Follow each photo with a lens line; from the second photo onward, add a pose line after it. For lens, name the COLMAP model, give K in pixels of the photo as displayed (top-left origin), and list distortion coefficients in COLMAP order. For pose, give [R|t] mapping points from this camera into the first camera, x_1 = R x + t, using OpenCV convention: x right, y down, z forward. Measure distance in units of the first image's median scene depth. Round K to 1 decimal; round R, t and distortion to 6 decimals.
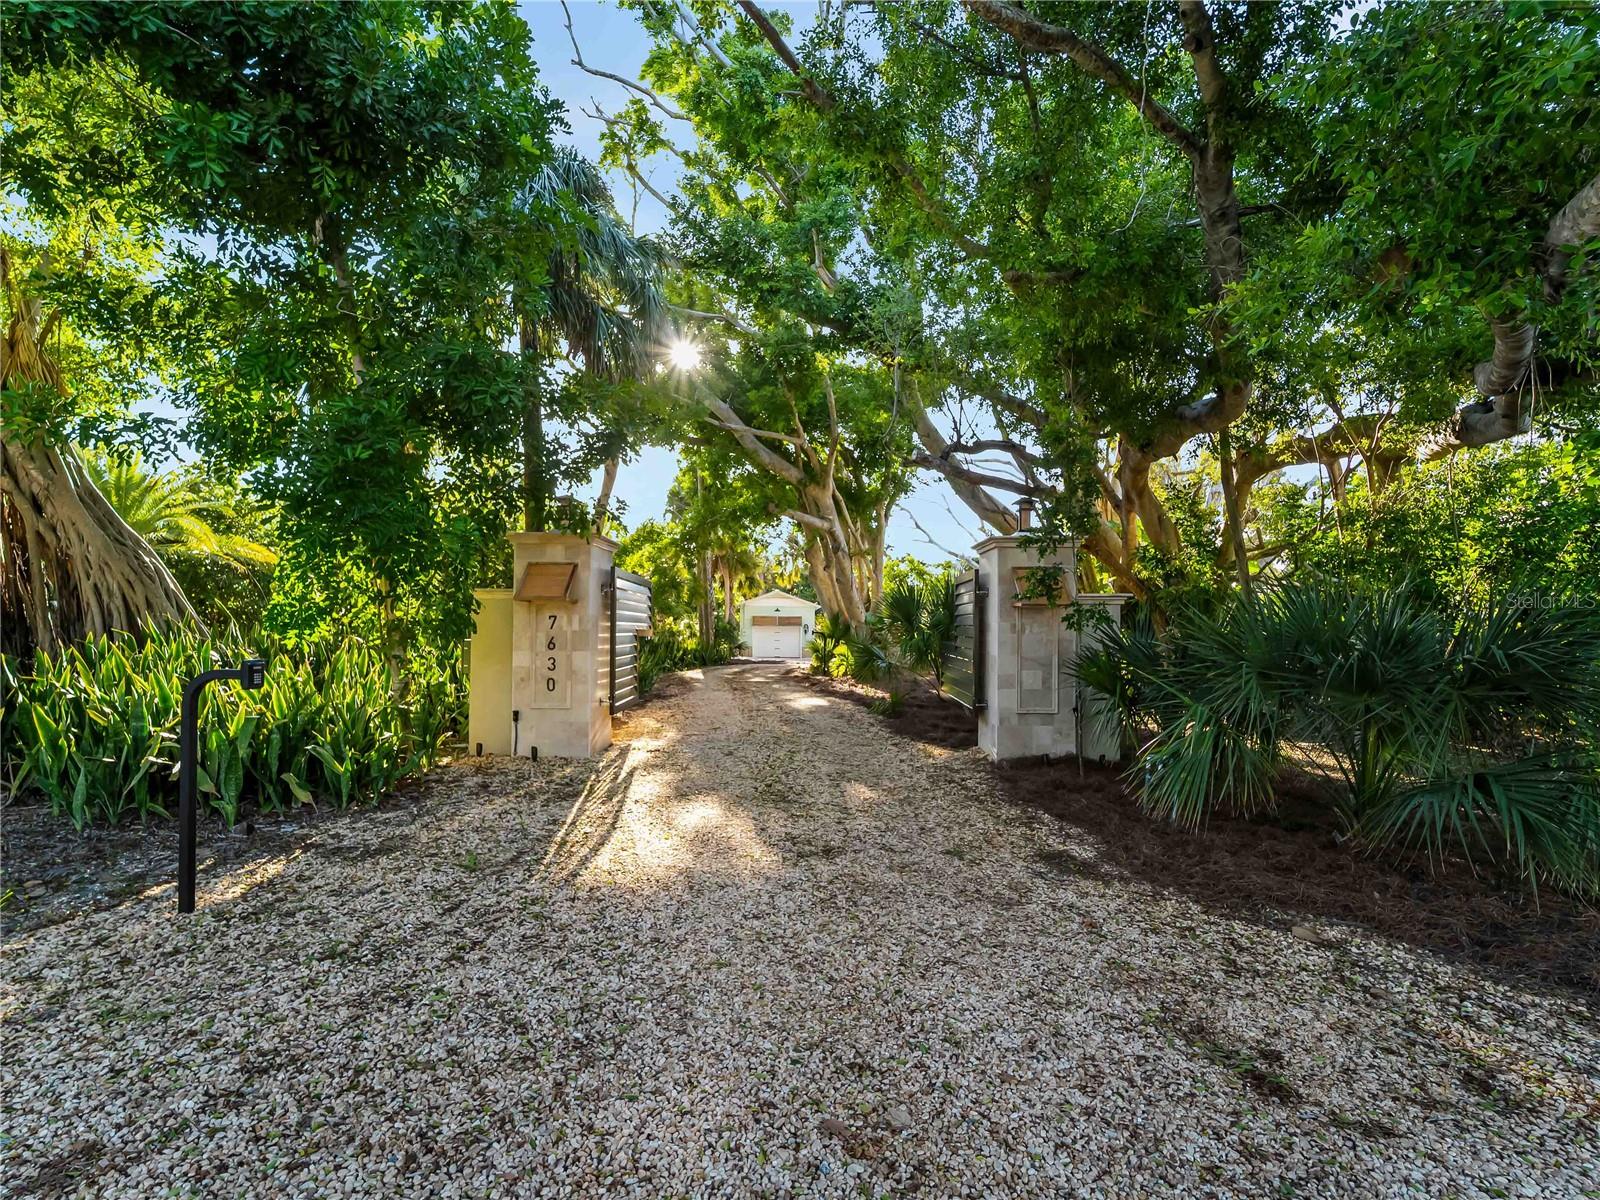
lens RADIAL K [[731.7, 0, 803.5], [0, 731.7, 579.4], [0, 0, 1]] dist [-0.000318, -0.000041]
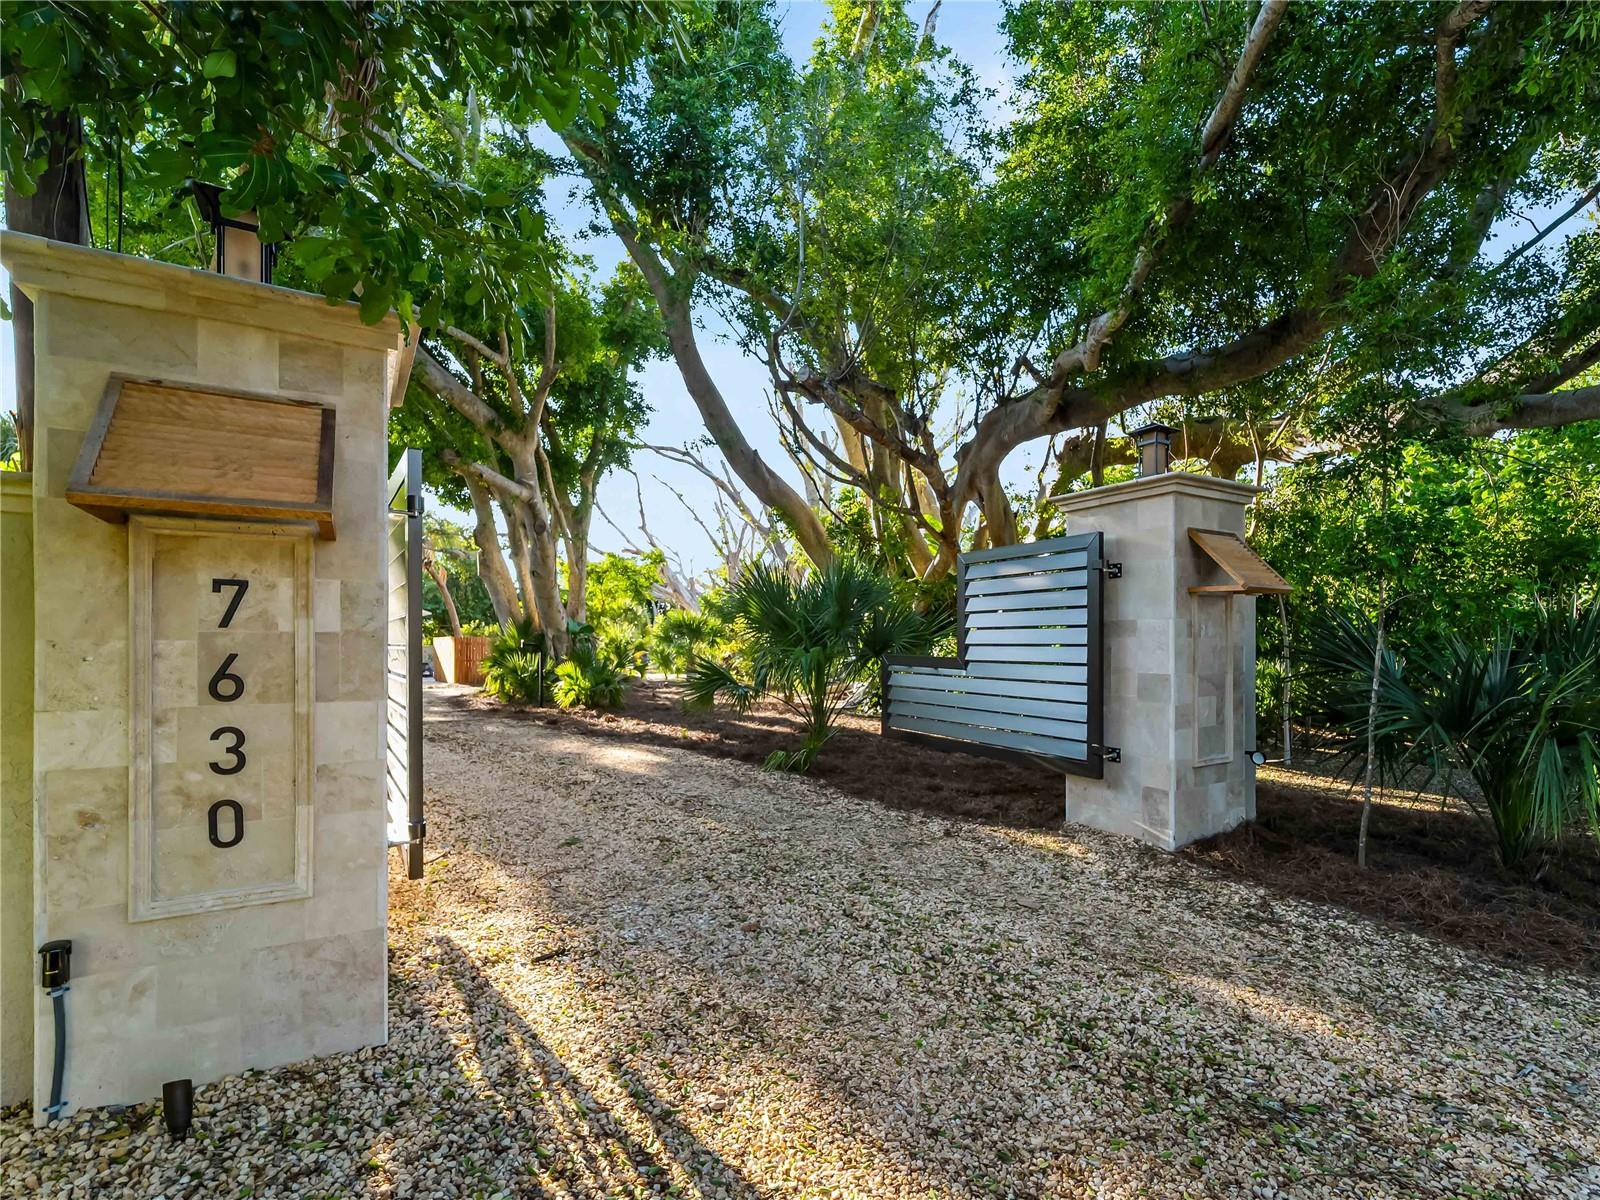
lens RADIAL K [[734.5, 0, 802.2], [0, 734.5, 629.3], [0, 0, 1]] dist [0.002282, -0.000408]
pose [[0.845206, 0.002908, 0.534432, -0.136443], [-0.029489, 0.998716, 0.041203, 0.022276], [-0.533626, -0.050585, 0.844206, 0.284812]]
